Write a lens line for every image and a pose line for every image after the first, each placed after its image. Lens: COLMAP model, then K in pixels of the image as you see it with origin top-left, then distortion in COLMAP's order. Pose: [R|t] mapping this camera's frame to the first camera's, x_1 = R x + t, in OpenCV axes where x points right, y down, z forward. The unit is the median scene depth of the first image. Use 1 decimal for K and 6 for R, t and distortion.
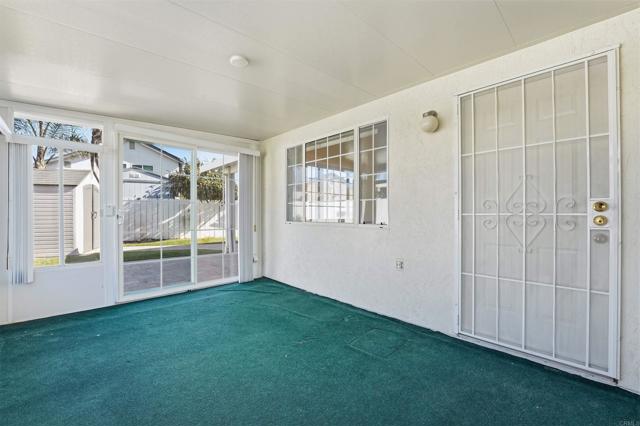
lens RADIAL K [[283.6, 0, 323.9], [0, 283.6, 211.6], [0, 0, 1]] dist [-0.013498, 0.000081]
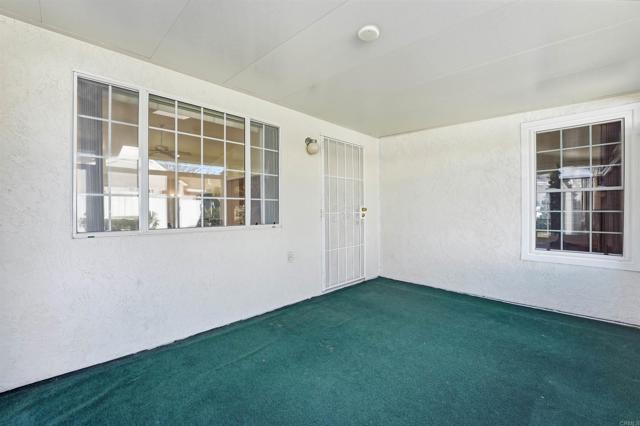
lens RADIAL K [[261.6, 0, 324.4], [0, 261.6, 213.3], [0, 0, 1]] dist [-0.019631, -0.000161]
pose [[-0.030117, -0.003067, 0.999542, -0.760579], [0.005925, 0.999977, 0.003247, 0.004285], [-0.999529, 0.006020, -0.030098, 0.833980]]
